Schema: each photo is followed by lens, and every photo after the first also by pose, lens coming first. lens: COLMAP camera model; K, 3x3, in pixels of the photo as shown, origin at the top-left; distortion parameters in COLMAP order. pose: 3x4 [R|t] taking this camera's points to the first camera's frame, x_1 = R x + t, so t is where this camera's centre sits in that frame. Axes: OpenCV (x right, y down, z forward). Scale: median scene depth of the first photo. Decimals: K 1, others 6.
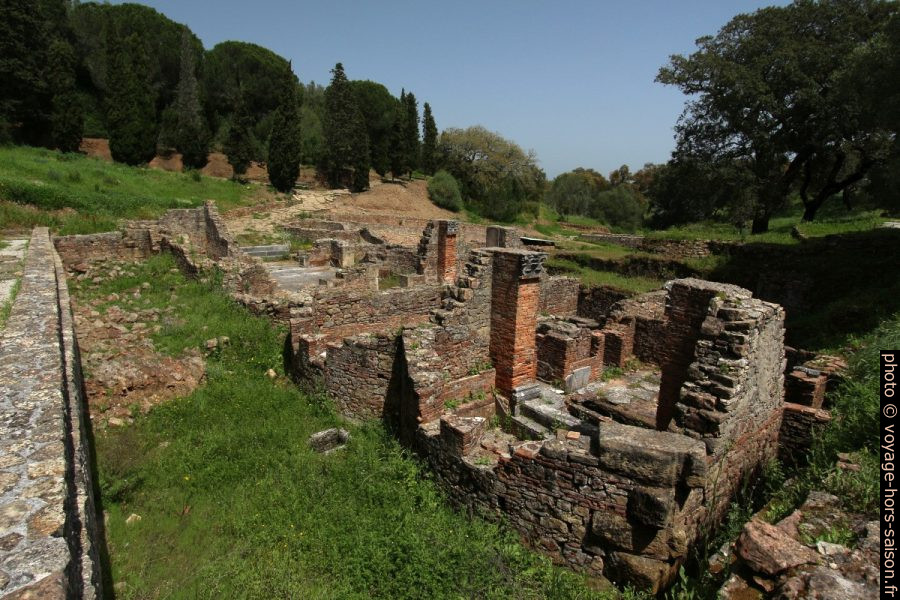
lens RADIAL K [[538.9, 0, 449.6], [0, 538.9, 300.3], [0, 0, 1]] dist [-0.003558, 0.000703]
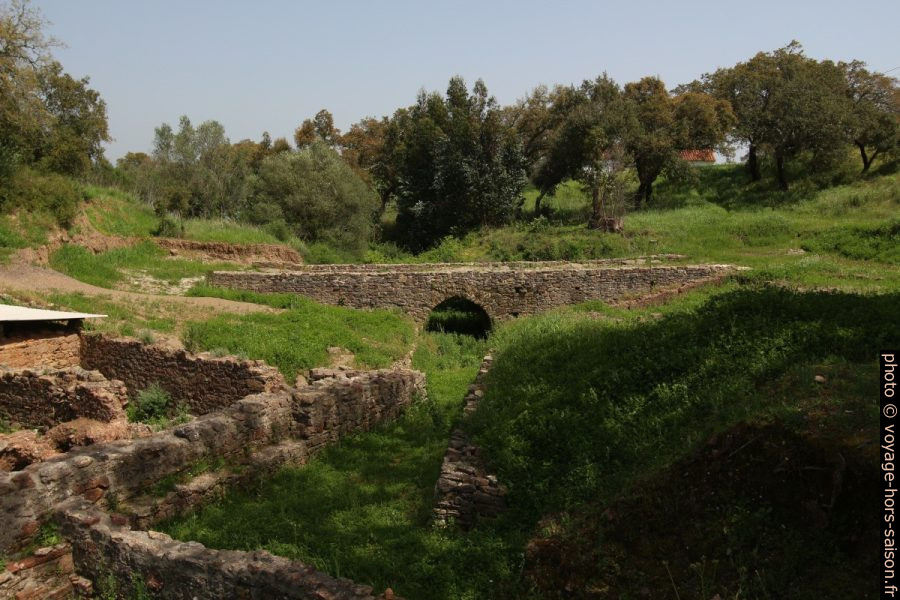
lens RADIAL K [[701.7, 0, 449.4], [0, 701.7, 300.1], [0, 0, 1]] dist [-0.068067, 0.041423]
pose [[0.886564, -0.076663, 0.456209, 0.901328], [0.100381, 0.994557, -0.027944, -0.405485], [-0.451584, 0.070569, 0.889434, 2.872181]]
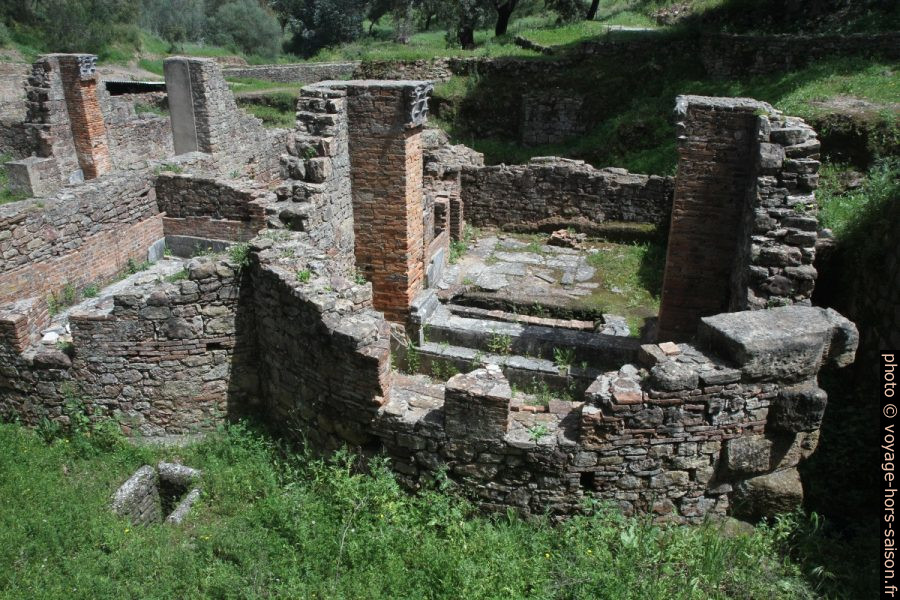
lens RADIAL K [[701.7, 0, 455.1], [0, 701.7, 301.2], [0, 0, 1]] dist [-0.068067, 0.041423]
pose [[0.805466, -0.253148, 0.535855, -0.289123], [0.141049, 0.960084, 0.241545, -0.034548], [-0.575612, -0.118974, 0.809022, 0.307684]]
